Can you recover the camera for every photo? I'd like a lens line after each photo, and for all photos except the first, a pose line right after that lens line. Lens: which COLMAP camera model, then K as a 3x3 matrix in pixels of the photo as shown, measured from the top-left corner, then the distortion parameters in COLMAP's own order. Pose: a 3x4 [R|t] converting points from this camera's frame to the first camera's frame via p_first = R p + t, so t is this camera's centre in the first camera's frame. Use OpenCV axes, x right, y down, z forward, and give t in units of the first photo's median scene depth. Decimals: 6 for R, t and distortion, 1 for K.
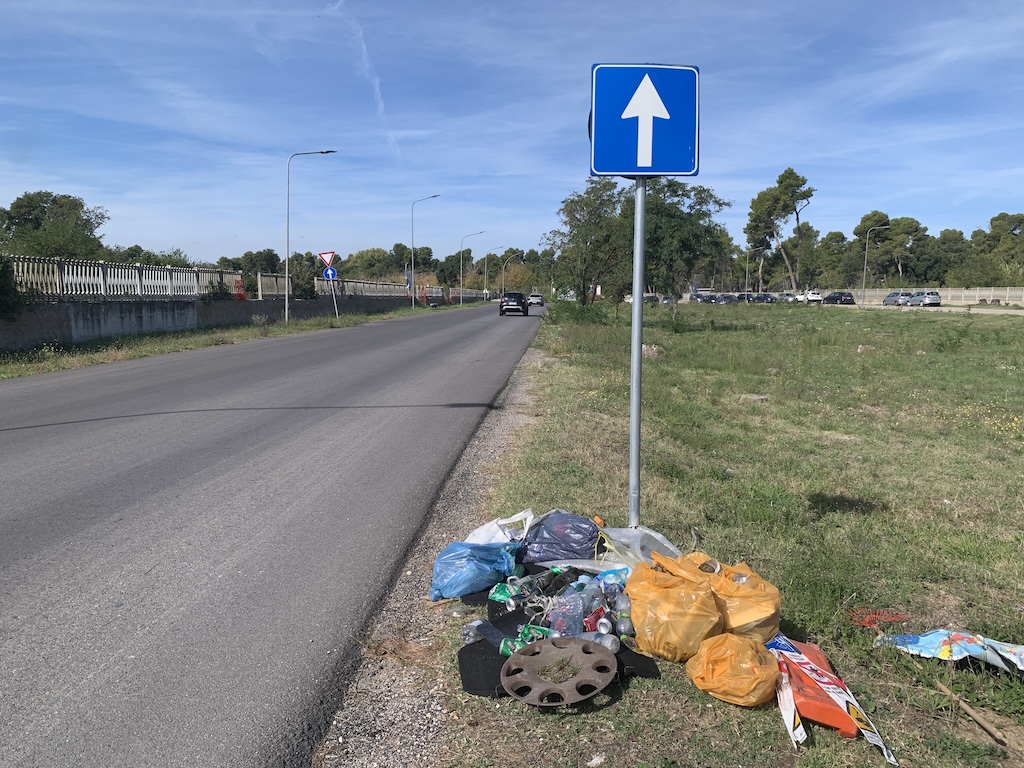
lens RADIAL K [[783.0, 0, 511.9], [0, 783.0, 372.6], [0, 0, 1]] dist [0.137746, -0.329669]
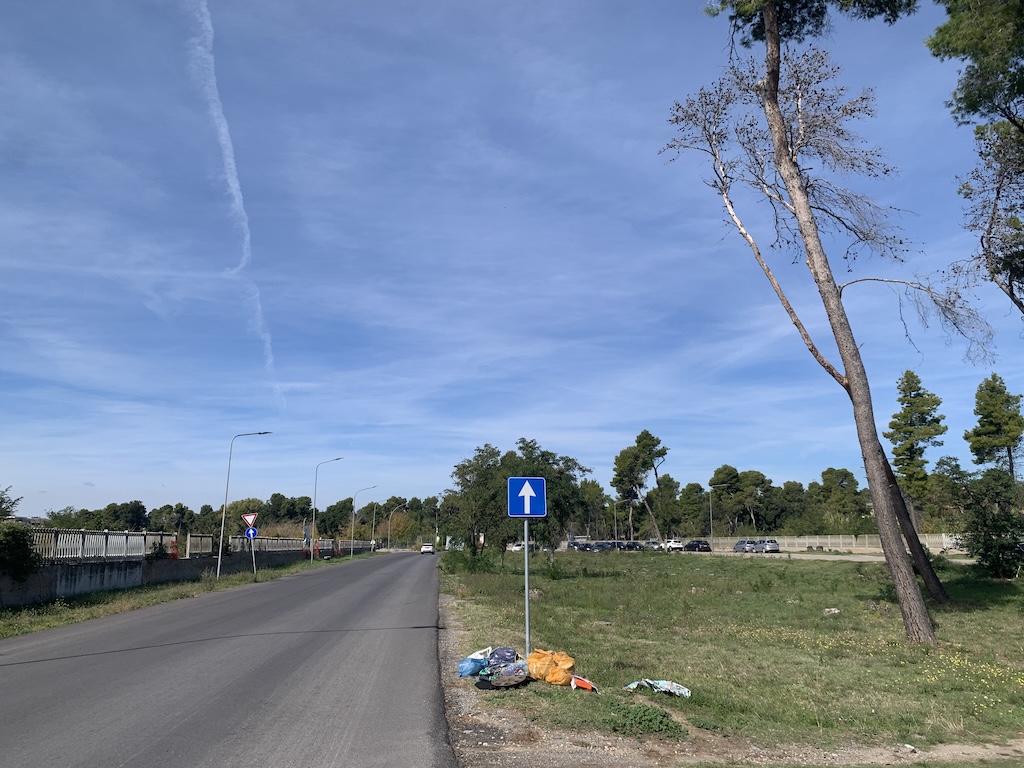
lens RADIAL K [[783.0, 0, 511.9], [0, 783.0, 372.6], [0, 0, 1]] dist [0.137746, -0.329669]
pose [[0.988743, 0.018238, 0.148507, -0.017989], [0.028071, 0.952308, -0.303844, 0.006107], [-0.146966, 0.304592, 0.941076, -0.102649]]
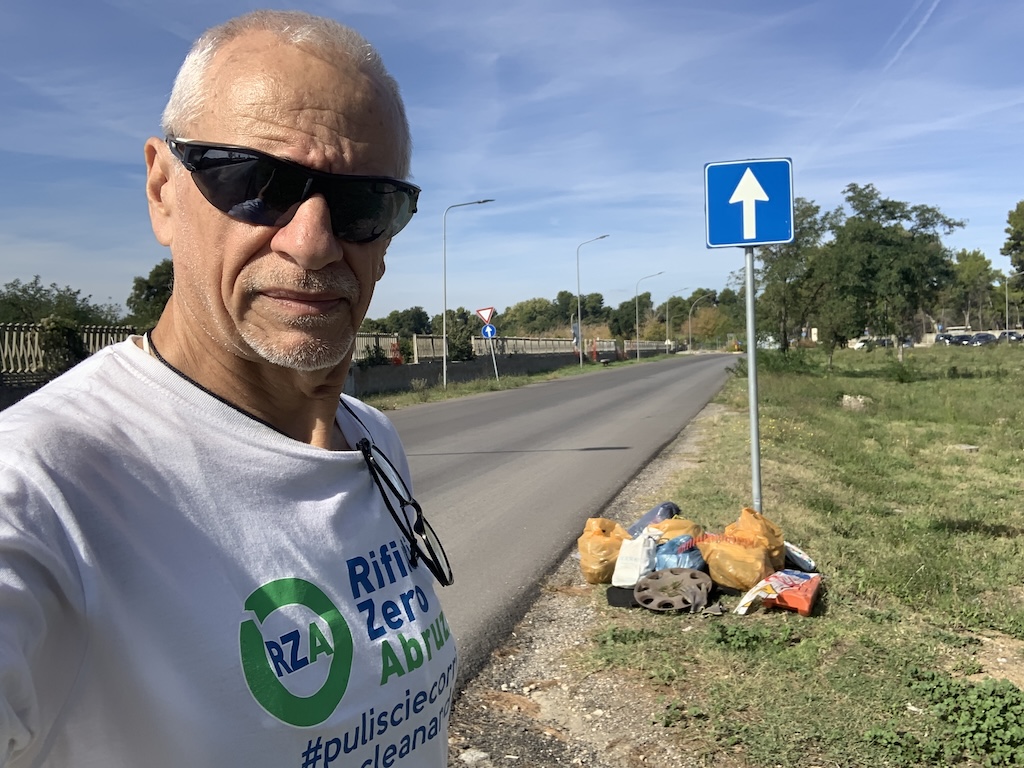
lens RADIAL K [[958.1, 0, 485.9], [0, 958.1, 385.4], [0, 0, 1]] dist [-0.005856, -0.024493]
pose [[0.973971, -0.035634, -0.223853, 0.005439], [0.021635, 0.997671, -0.064684, 0.003868], [0.225637, 0.058158, 0.972474, -0.034498]]
